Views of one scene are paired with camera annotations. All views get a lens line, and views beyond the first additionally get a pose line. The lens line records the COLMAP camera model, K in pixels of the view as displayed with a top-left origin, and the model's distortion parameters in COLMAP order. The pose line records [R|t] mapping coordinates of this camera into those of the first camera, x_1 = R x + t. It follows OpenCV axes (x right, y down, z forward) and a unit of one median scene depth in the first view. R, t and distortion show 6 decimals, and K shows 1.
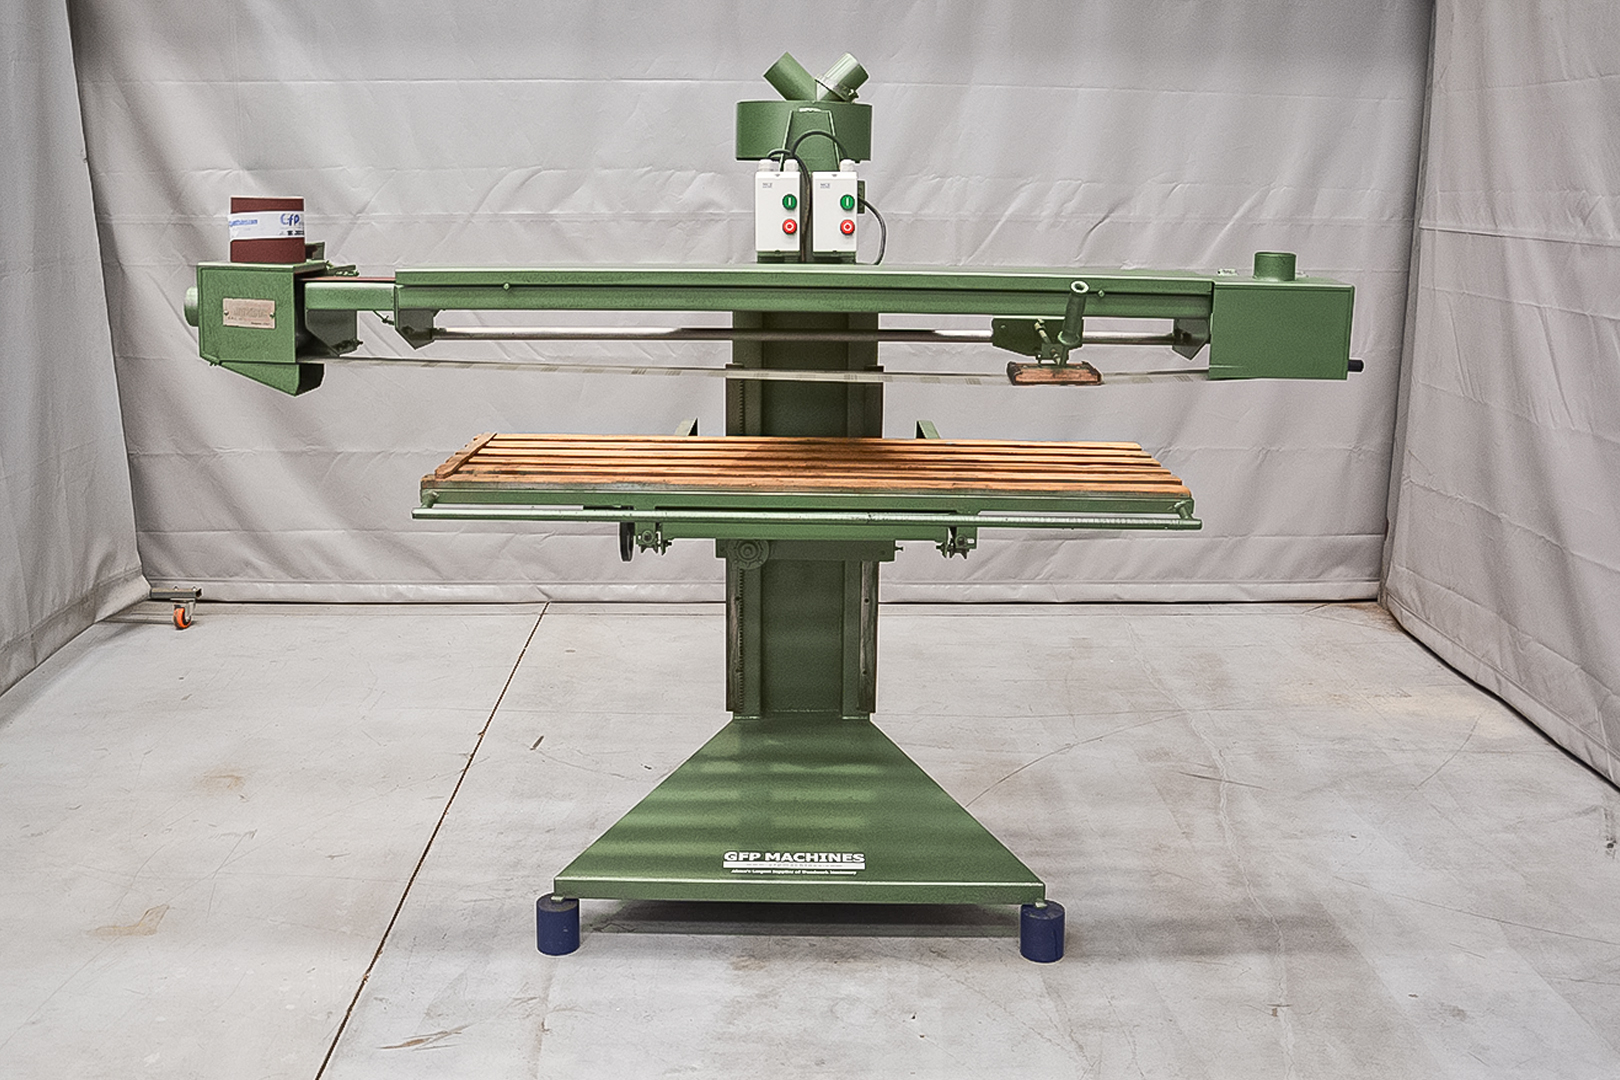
lens RADIAL K [[1555.0, 0, 790.6], [0, 1555.0, 576.4], [0, 0, 1]] dist [-0.149367, 0.109973]
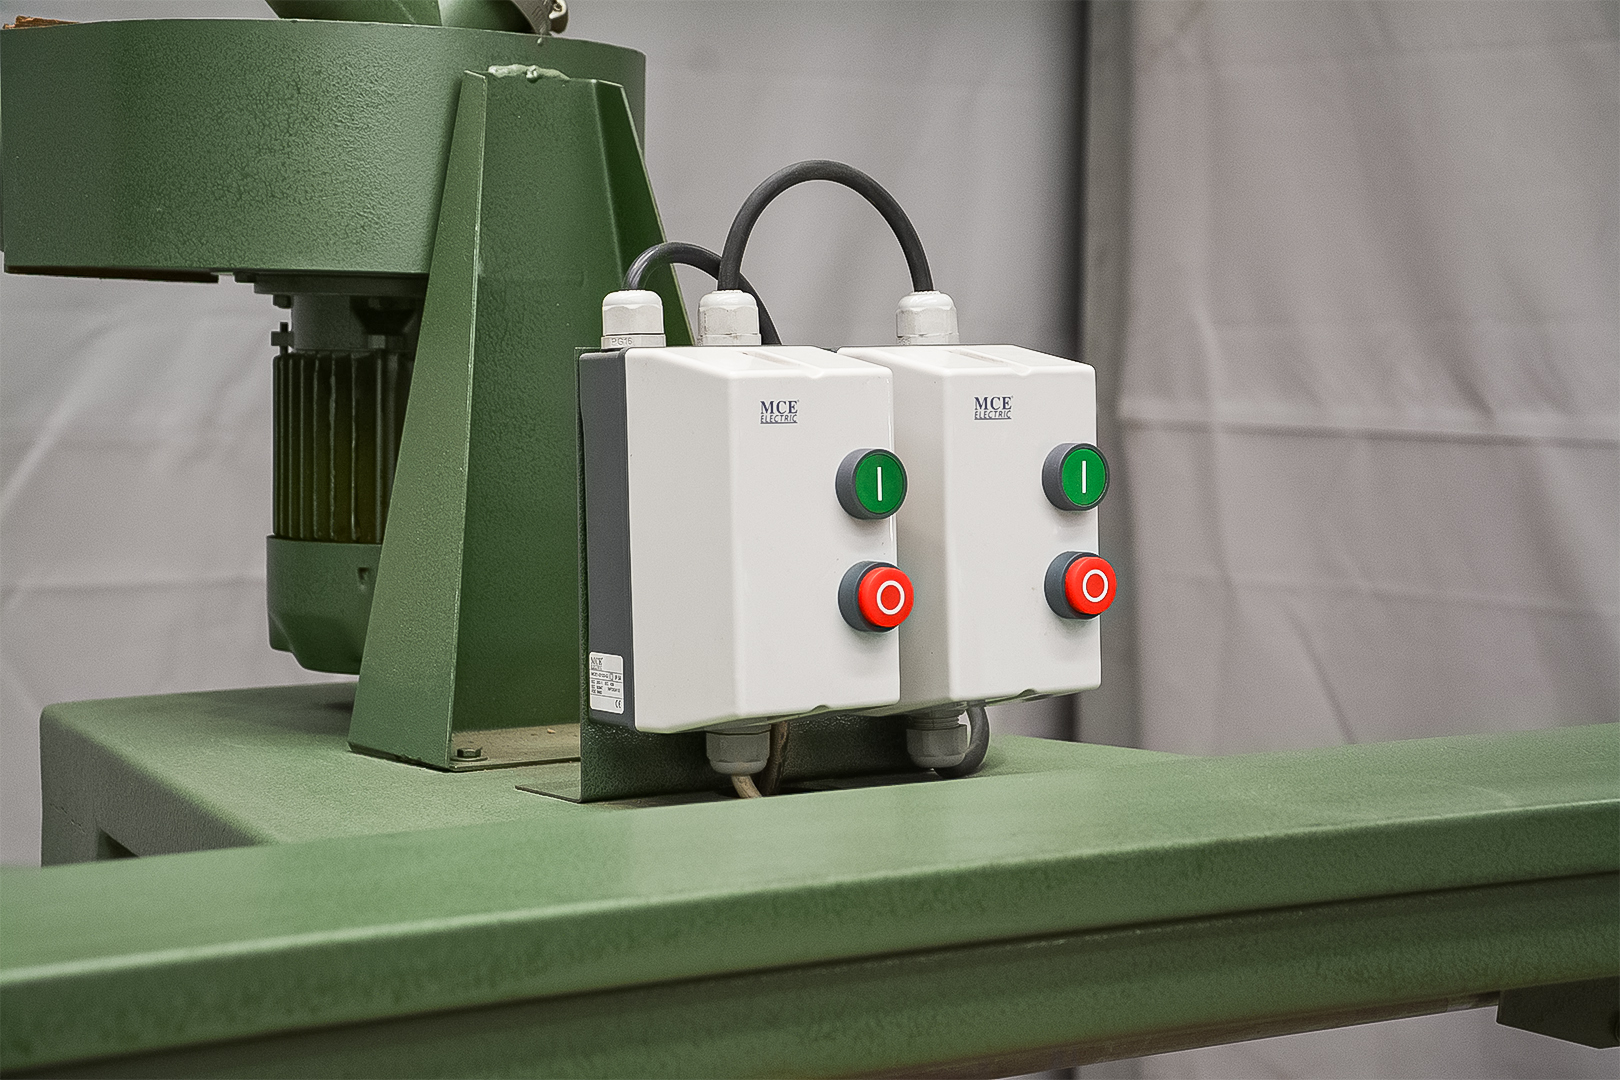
lens RADIAL K [[3503.4, 0, 807.0], [0, 3503.4, 541.6], [0, 0, 1]] dist [0.443119, 0.183360]
pose [[0.805419, -0.042297, 0.591194, -0.245649], [0.146866, 0.980586, -0.129928, -0.139626], [-0.574221, 0.191473, 0.795995, 0.496469]]
